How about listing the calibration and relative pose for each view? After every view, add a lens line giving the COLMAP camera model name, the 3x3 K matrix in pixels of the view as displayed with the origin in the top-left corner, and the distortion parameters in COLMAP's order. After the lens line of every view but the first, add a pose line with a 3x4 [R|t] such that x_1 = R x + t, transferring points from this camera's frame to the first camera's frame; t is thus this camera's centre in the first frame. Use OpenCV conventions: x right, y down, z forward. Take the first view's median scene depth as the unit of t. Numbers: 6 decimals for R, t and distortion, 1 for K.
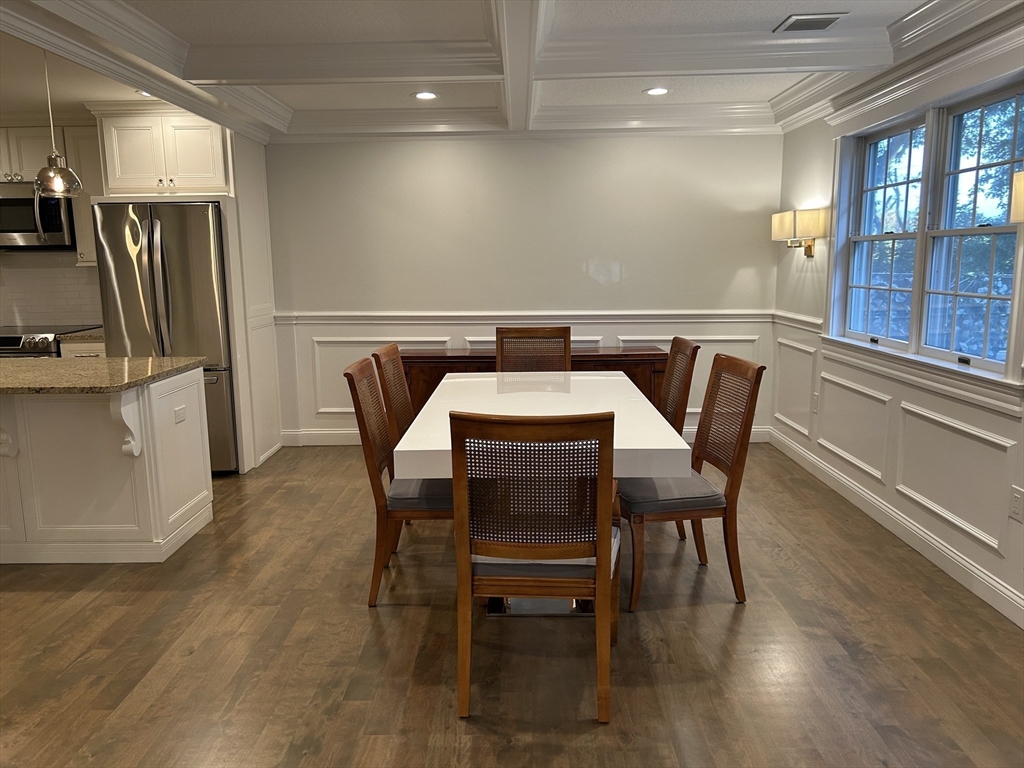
lens RADIAL K [[767.1, 0, 496.3], [0, 767.1, 391.0], [0, 0, 1]] dist [0.045973, -0.059040]
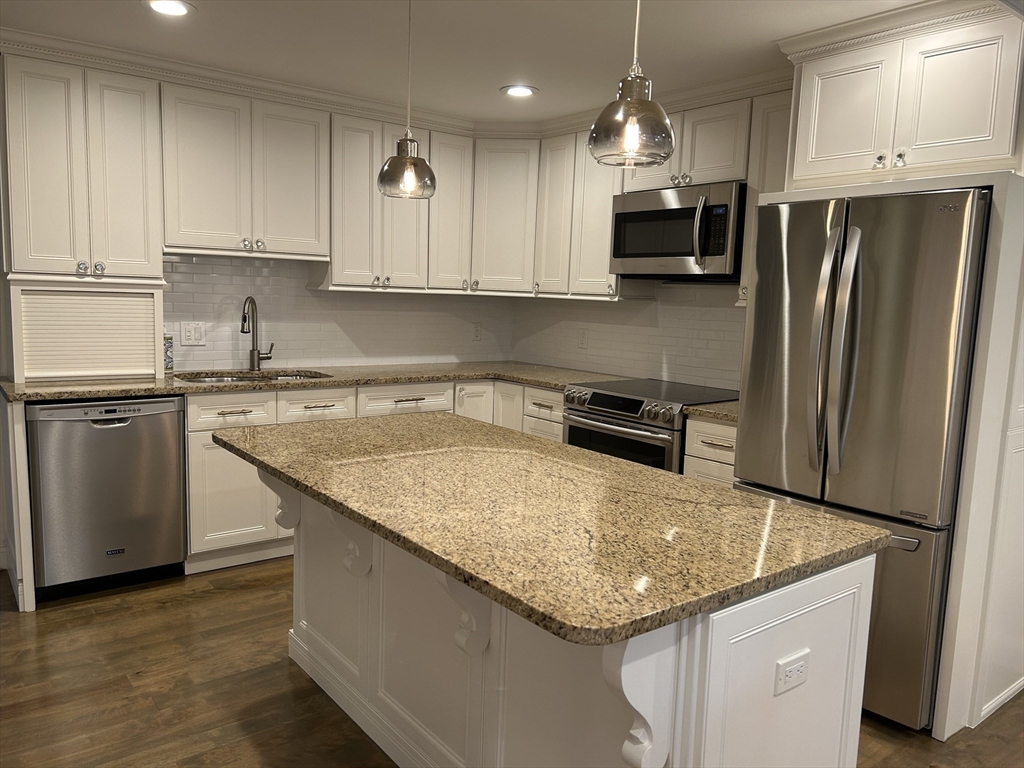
lens RADIAL K [[767.1, 0, 516.0], [0, 767.1, 390.6], [0, 0, 1]] dist [0.045973, -0.059040]
pose [[0.640565, 0.133527, -0.756206, -0.165199], [-0.172610, 0.984602, 0.027642, -0.081697], [0.748253, 0.112822, 0.653750, 0.470621]]
